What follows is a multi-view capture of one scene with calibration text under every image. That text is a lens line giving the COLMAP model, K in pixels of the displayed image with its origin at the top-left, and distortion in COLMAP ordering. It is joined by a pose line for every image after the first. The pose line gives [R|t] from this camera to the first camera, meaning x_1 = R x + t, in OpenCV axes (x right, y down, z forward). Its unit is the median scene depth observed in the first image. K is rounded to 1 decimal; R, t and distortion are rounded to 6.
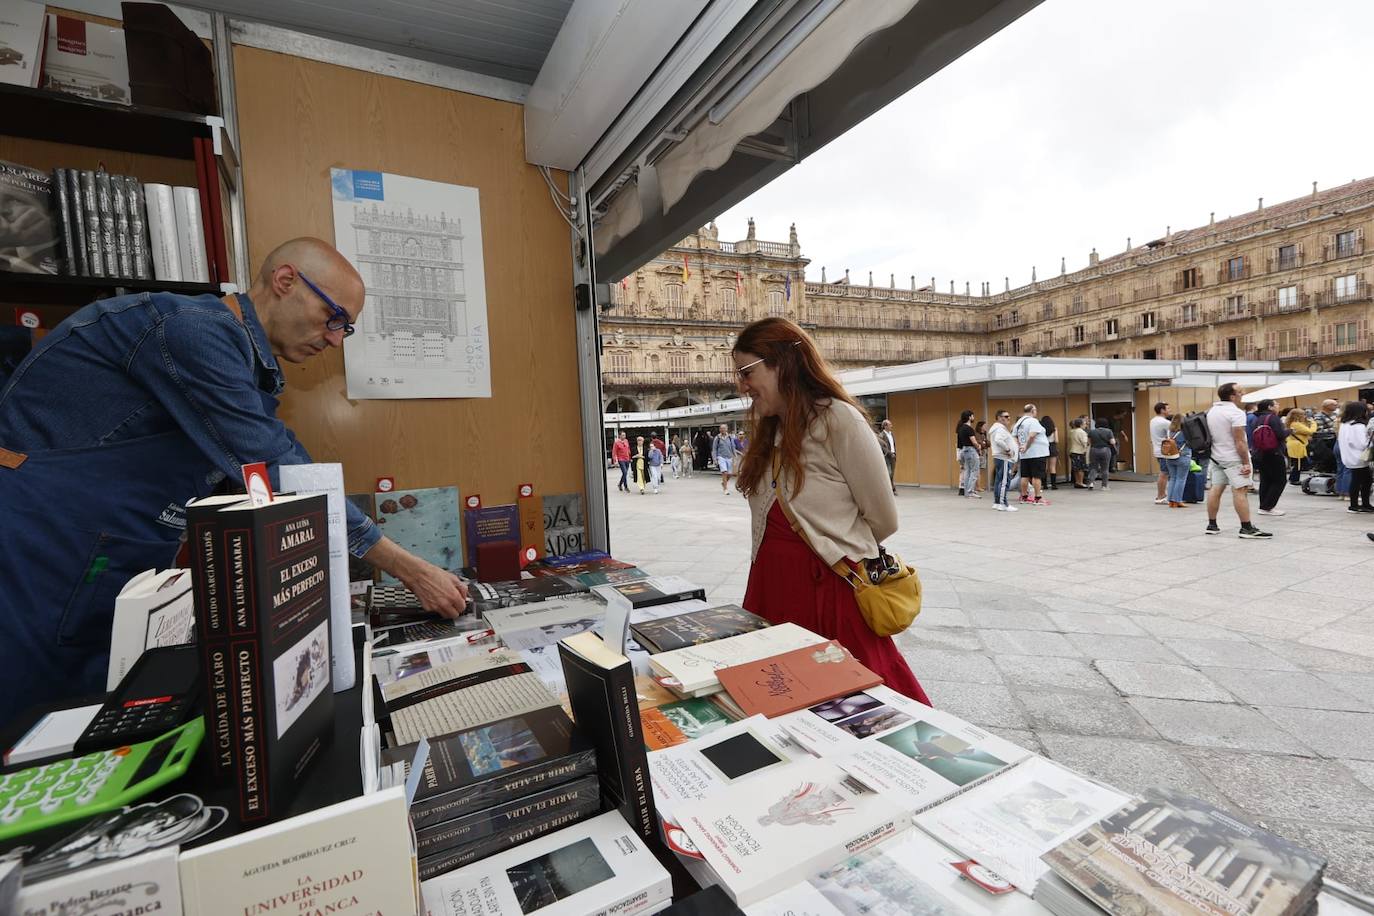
lens RADIAL K [[606.8, 0, 689.1], [0, 606.8, 462.0], [0, 0, 1]] dist [-0.000766, 0.000397]
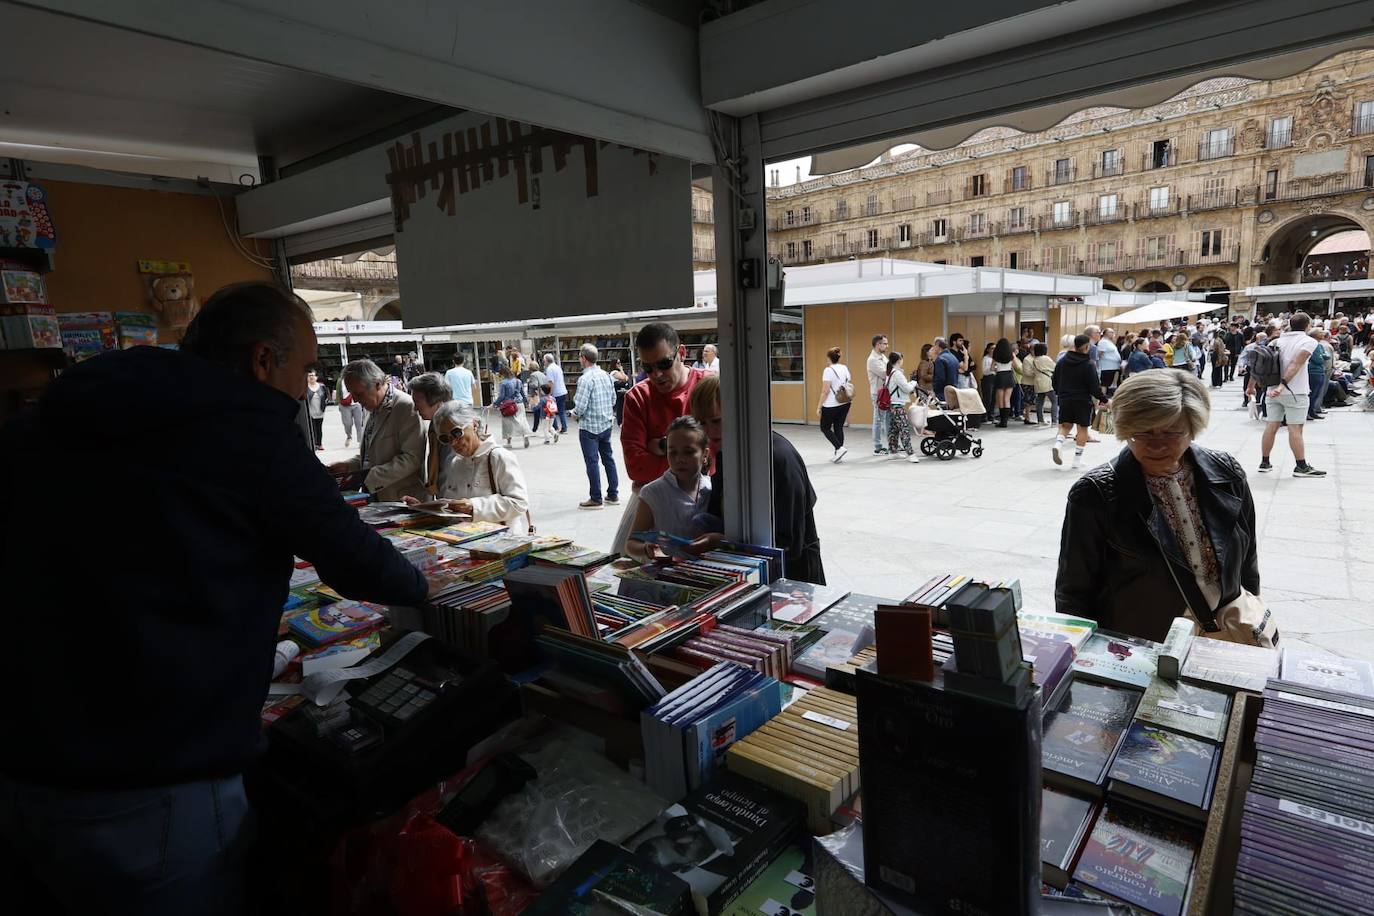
lens RADIAL K [[755.9, 0, 688.0], [0, 755.9, 458.4], [0, 0, 1]] dist [0.002433, 0.000897]
pose [[0.926439, -0.051307, 0.372931, -0.058576], [0.014339, 0.994759, 0.101237, -0.006448], [-0.376171, -0.088442, 0.922320, 0.054729]]
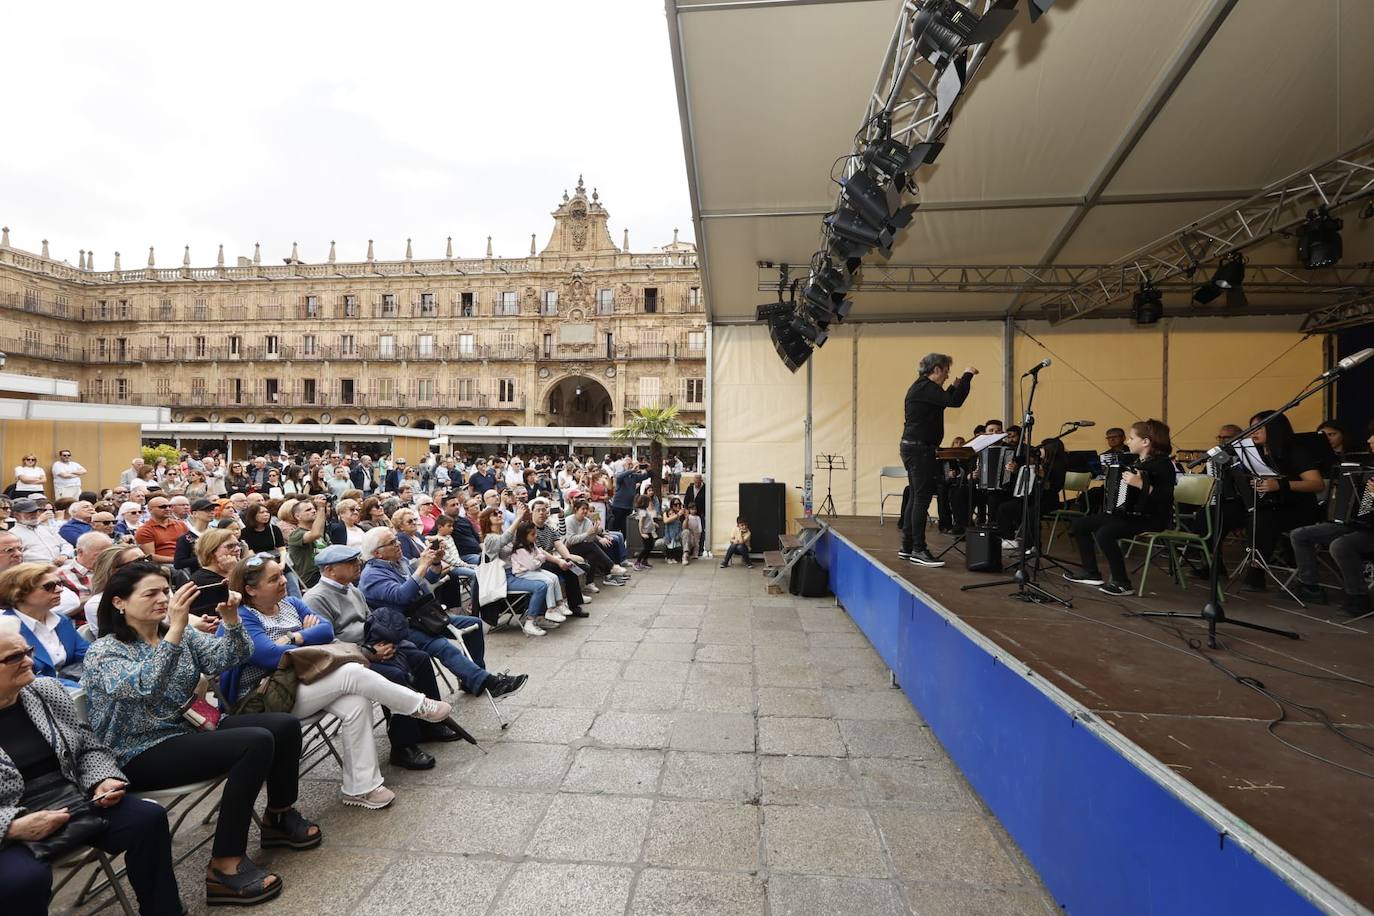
lens RADIAL K [[616.8, 0, 688.6], [0, 616.8, 460.9], [0, 0, 1]] dist [0.002453, 0.001744]
pose [[0.526685, 0.060376, 0.847913, 0.401063], [-0.012710, 0.997922, -0.063162, -0.026449], [-0.849965, 0.022490, 0.526359, 0.055669]]
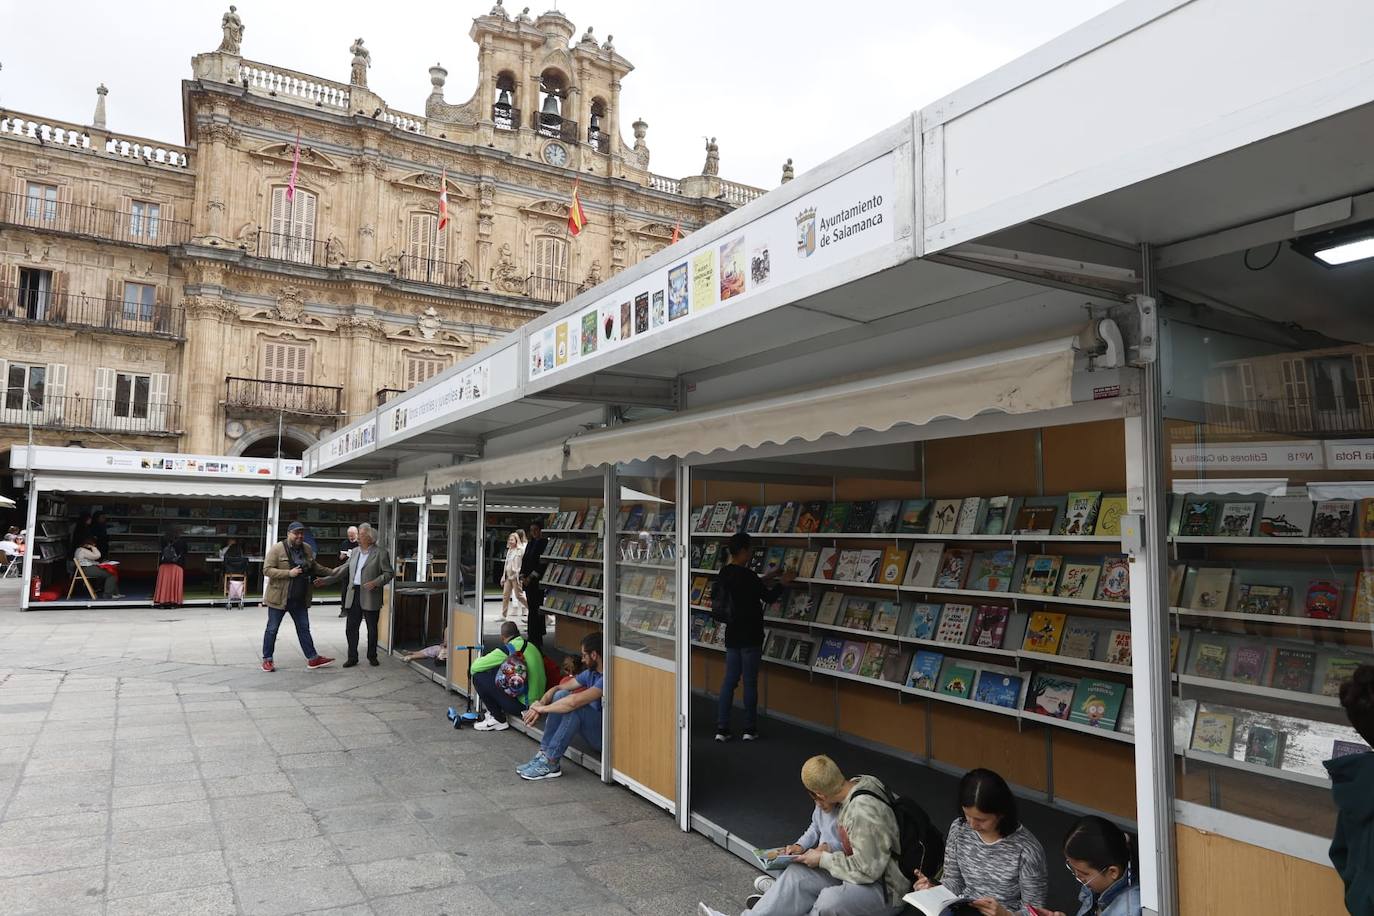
lens RADIAL K [[889.2, 0, 686.3], [0, 889.2, 456.2], [0, 0, 1]] dist [-0.003137, -0.000075]
pose [[0.995647, 0.075002, 0.055340, 0.067580], [-0.067140, 0.988926, -0.132352, -0.018210], [-0.064654, 0.128060, 0.989657, 0.302190]]
